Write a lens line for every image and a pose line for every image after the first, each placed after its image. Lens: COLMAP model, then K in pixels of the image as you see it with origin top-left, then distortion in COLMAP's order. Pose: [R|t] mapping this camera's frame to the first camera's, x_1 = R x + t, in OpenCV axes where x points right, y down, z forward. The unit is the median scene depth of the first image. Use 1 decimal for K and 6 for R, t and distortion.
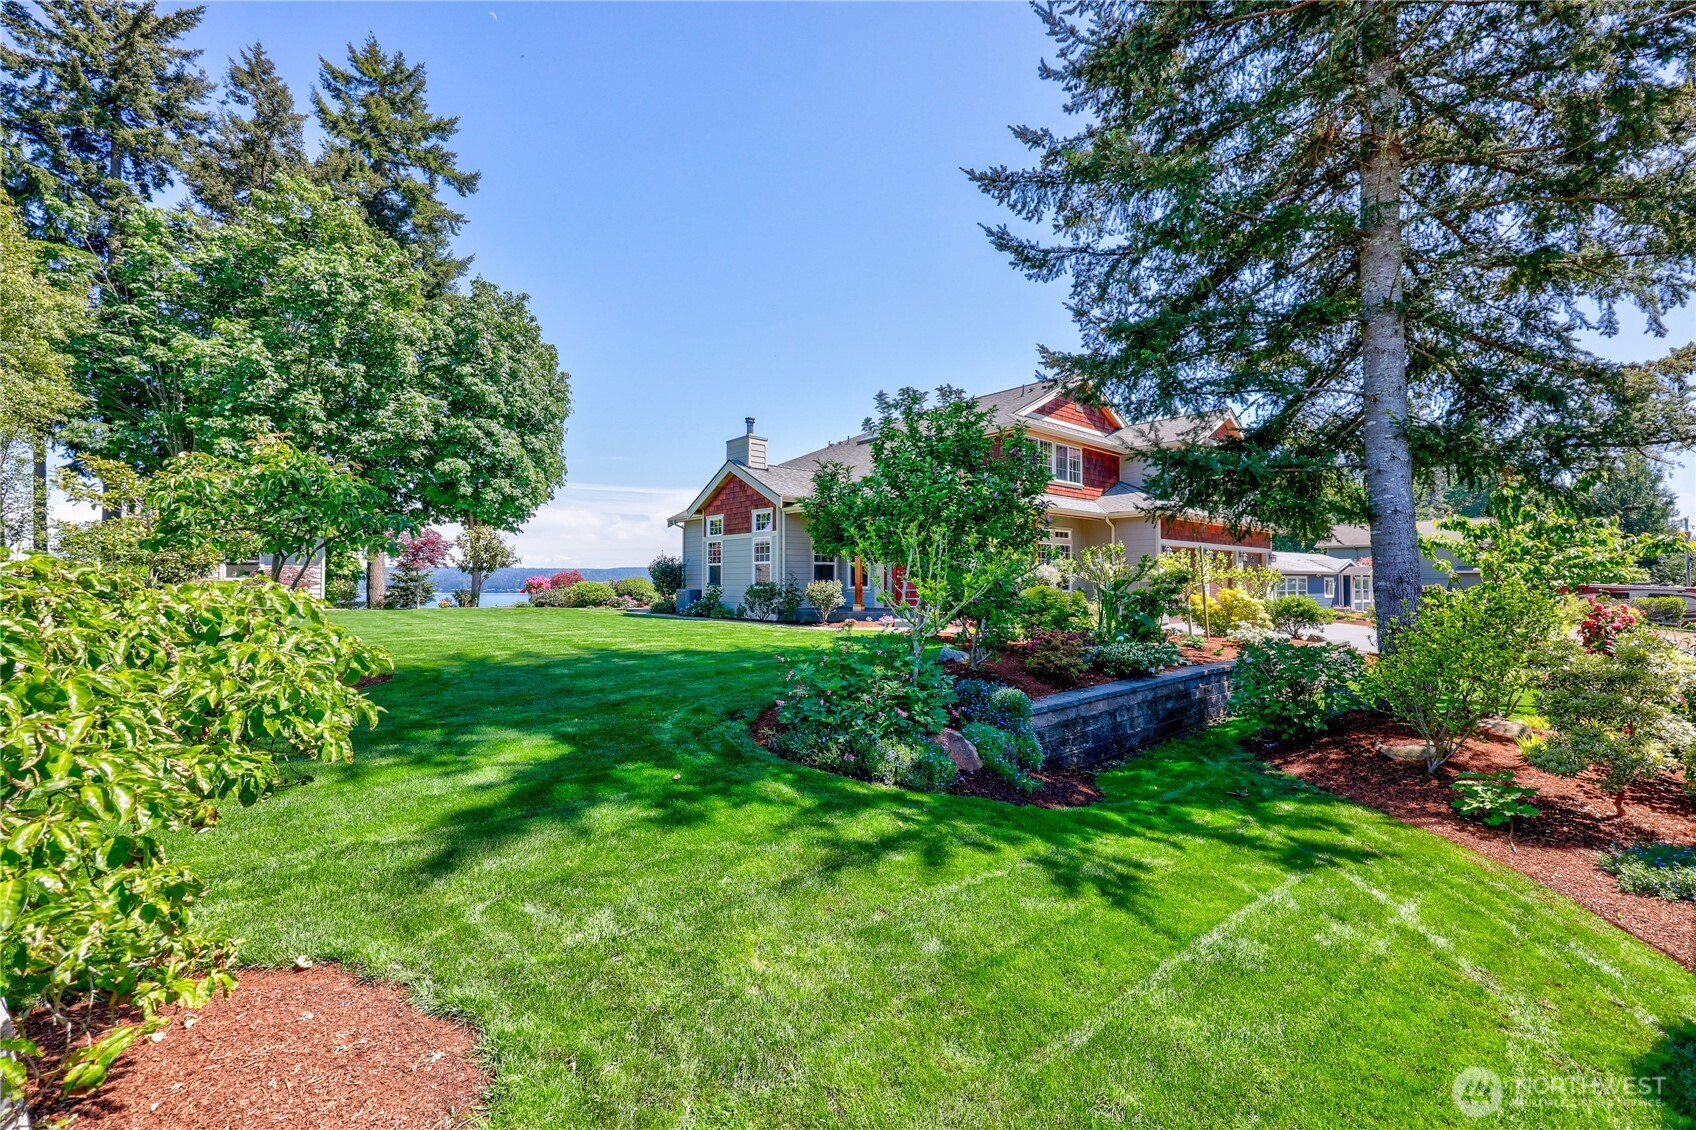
lens RADIAL K [[690.1, 0, 844.4], [0, 690.1, 569.0], [0, 0, 1]] dist [-0.000636, -0.000412]
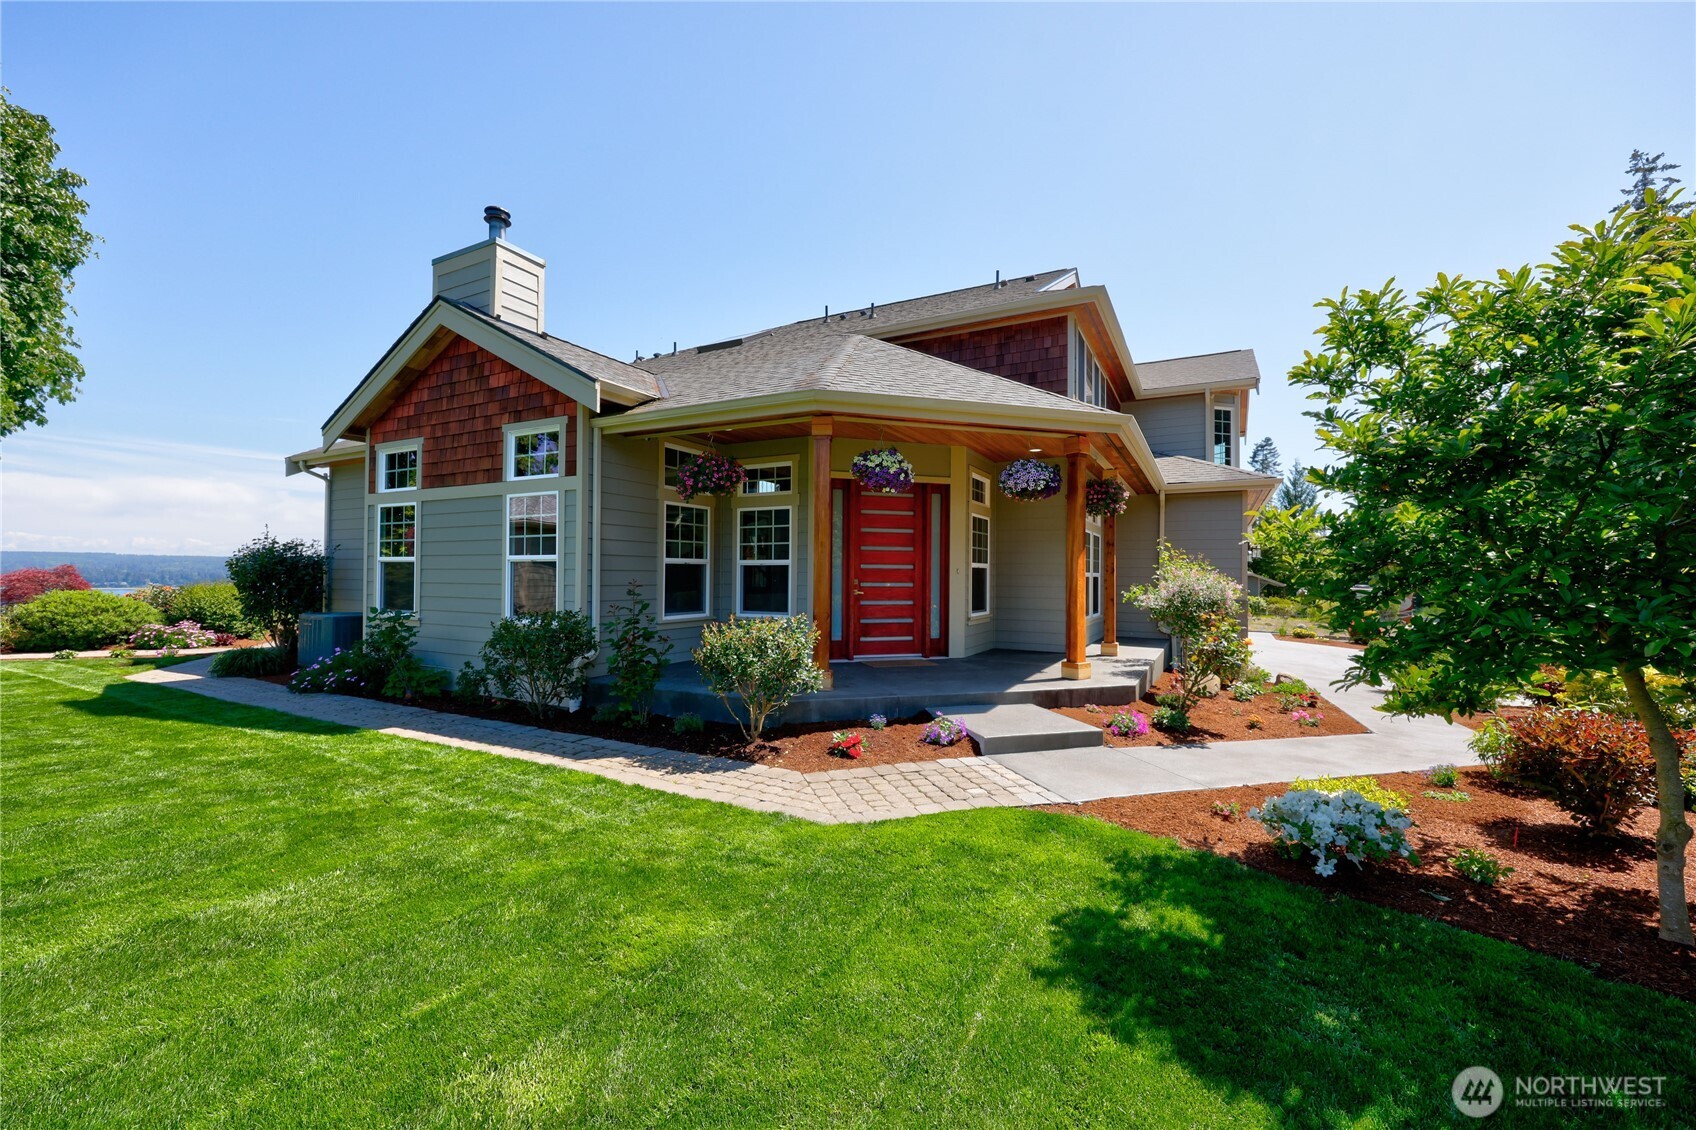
lens RADIAL K [[690.1, 0, 852.8], [0, 690.1, 570.5], [0, 0, 1]] dist [-0.000636, -0.000412]
pose [[0.931141, 0.007880, 0.364575, -0.088747], [-0.012192, 0.999880, 0.009527, -0.007481], [-0.364456, -0.013316, 0.931125, 0.539058]]
